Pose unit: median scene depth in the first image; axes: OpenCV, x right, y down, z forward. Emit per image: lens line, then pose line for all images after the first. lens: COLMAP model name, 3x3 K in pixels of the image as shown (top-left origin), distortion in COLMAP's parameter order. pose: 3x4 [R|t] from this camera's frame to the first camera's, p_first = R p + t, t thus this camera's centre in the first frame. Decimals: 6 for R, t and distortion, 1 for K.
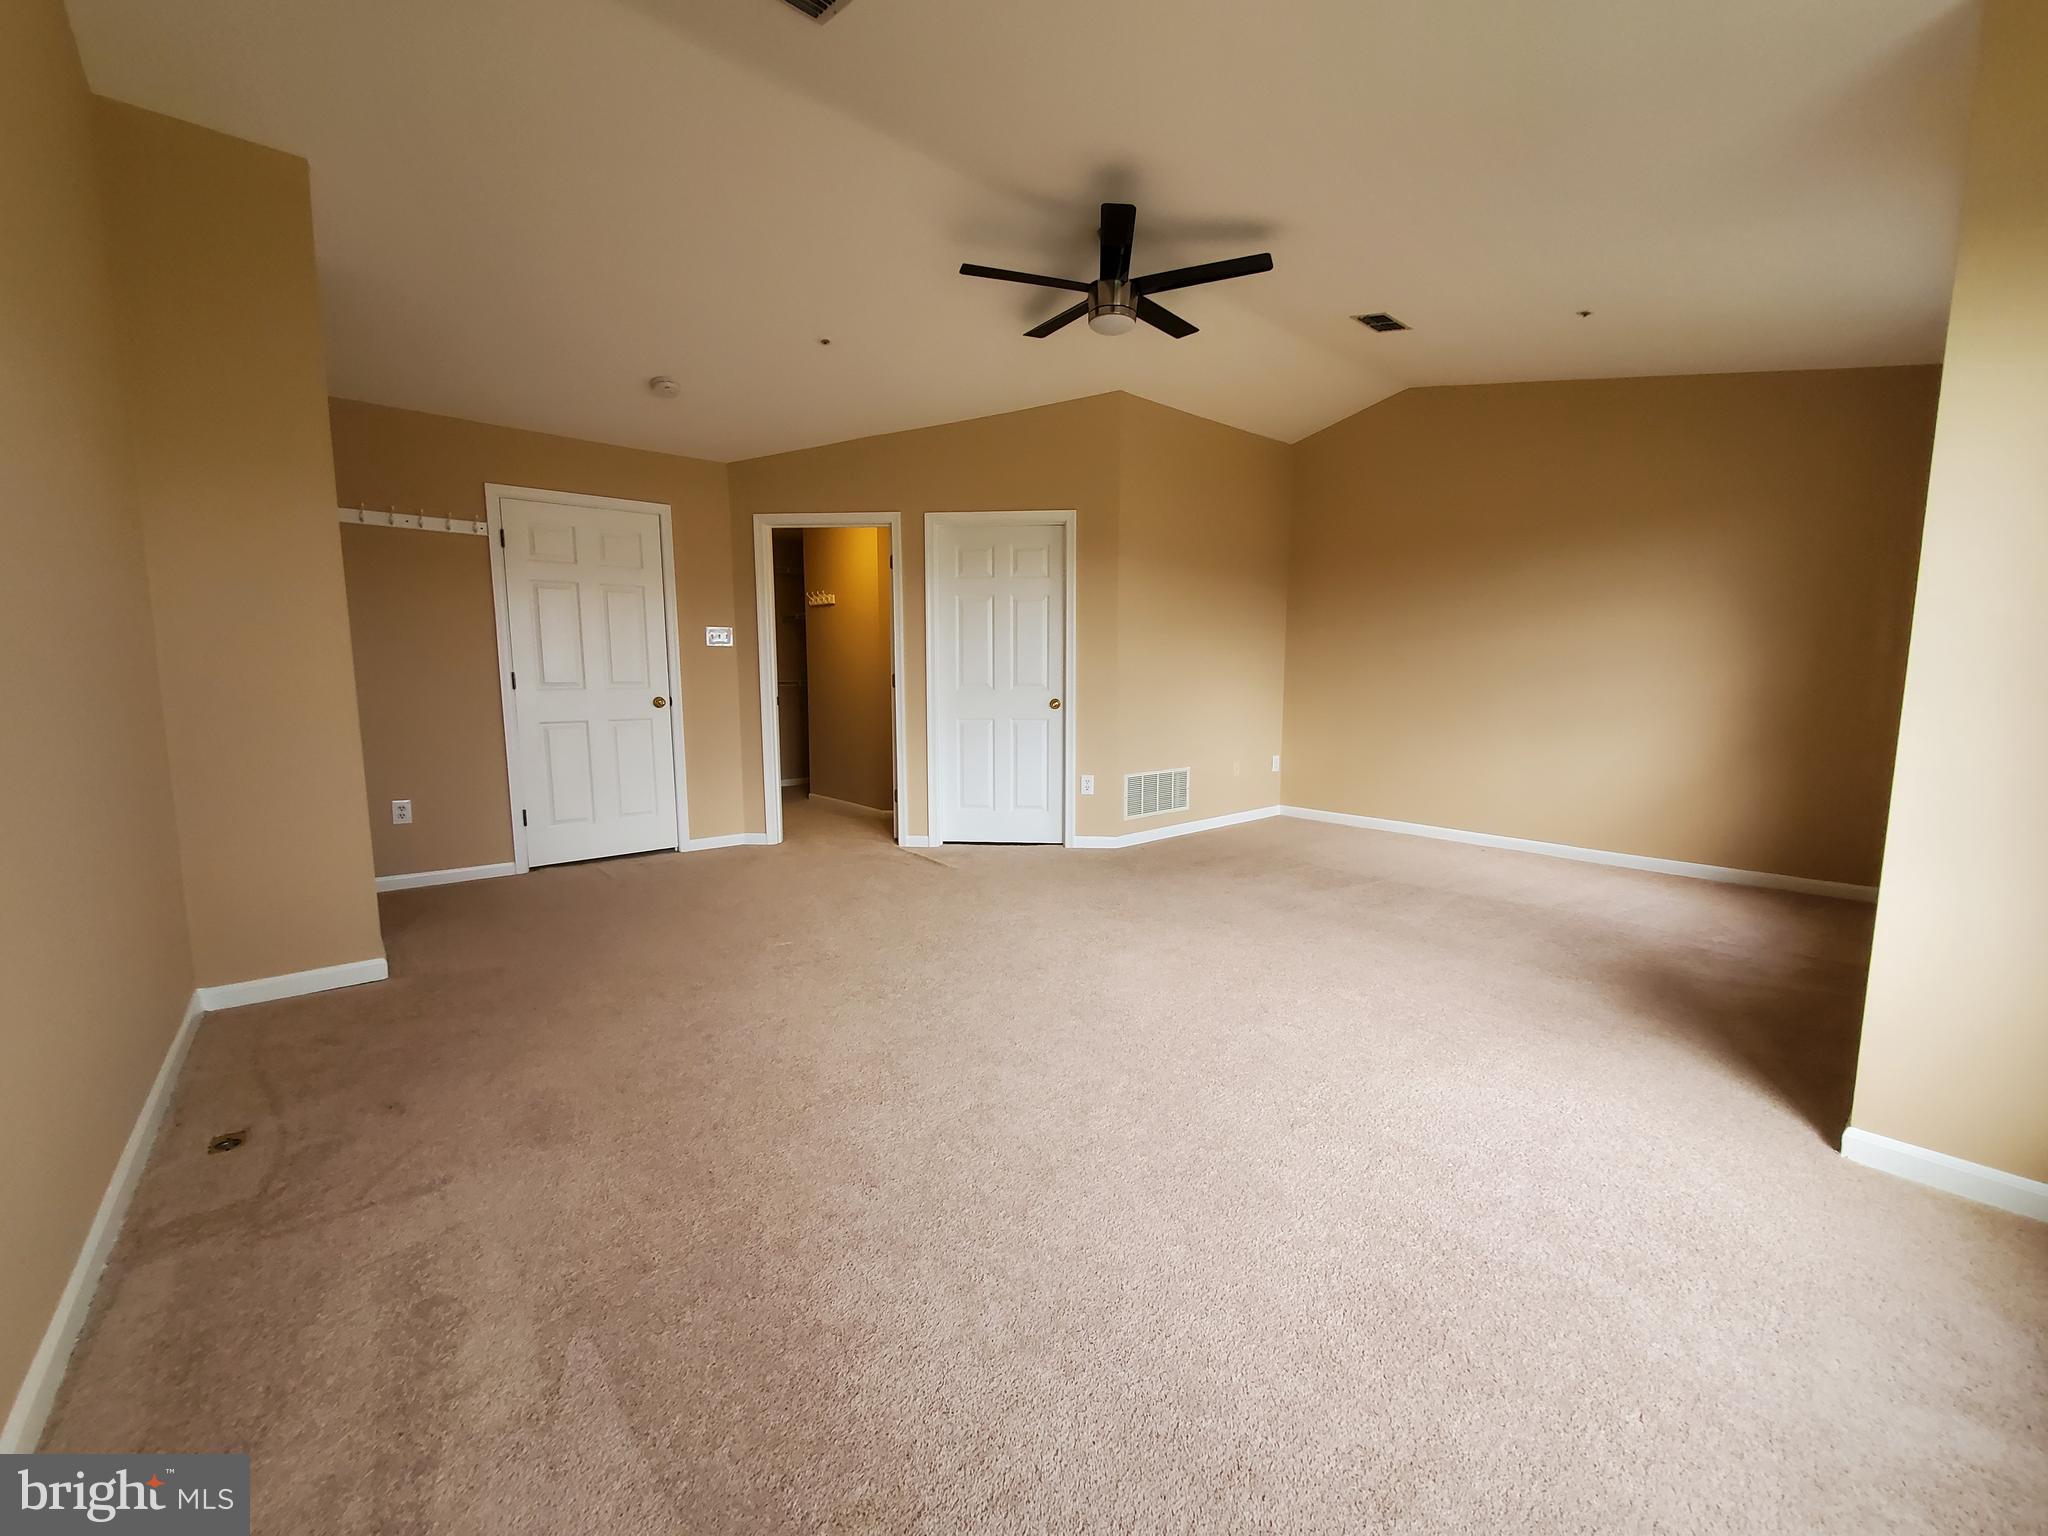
lens RADIAL K [[813.6, 0, 1041.5], [0, 813.6, 760.3], [0, 0, 1]] dist [-0.000379, 0.000604]
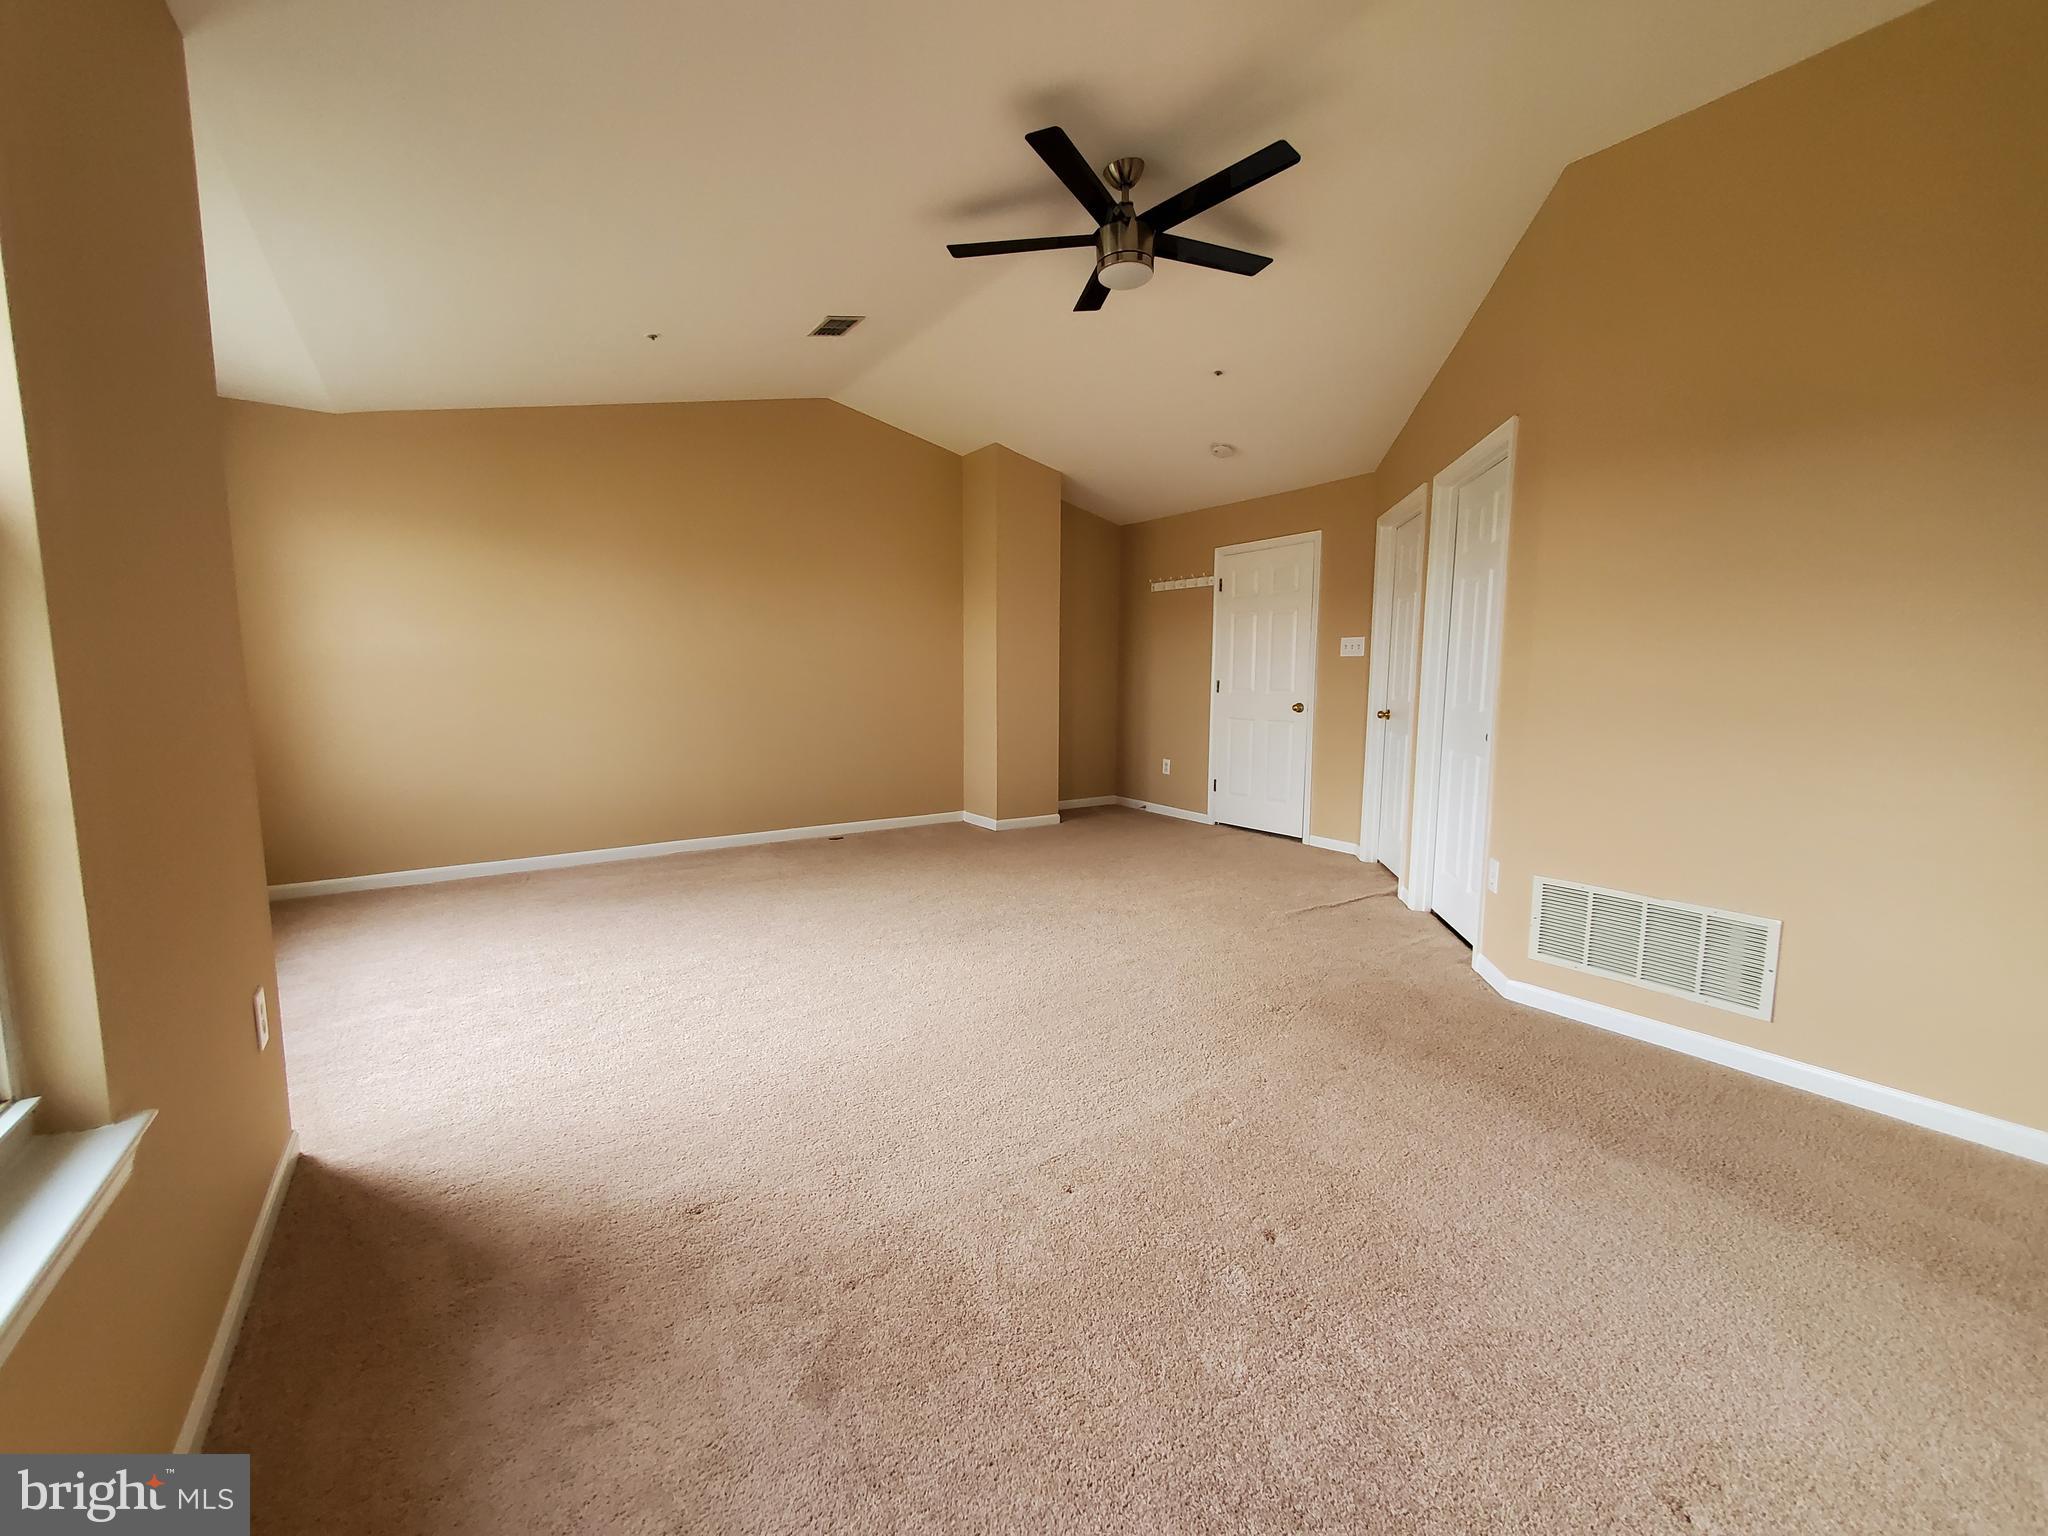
lens RADIAL K [[813.6, 0, 1021.5], [0, 813.6, 767.6], [0, 0, 1]] dist [-0.000379, 0.000604]
pose [[-0.104750, 0.112547, -0.988110, 0.712935], [-0.115930, 0.985420, 0.124531, -0.087333], [0.987718, 0.127596, -0.090175, 0.739274]]
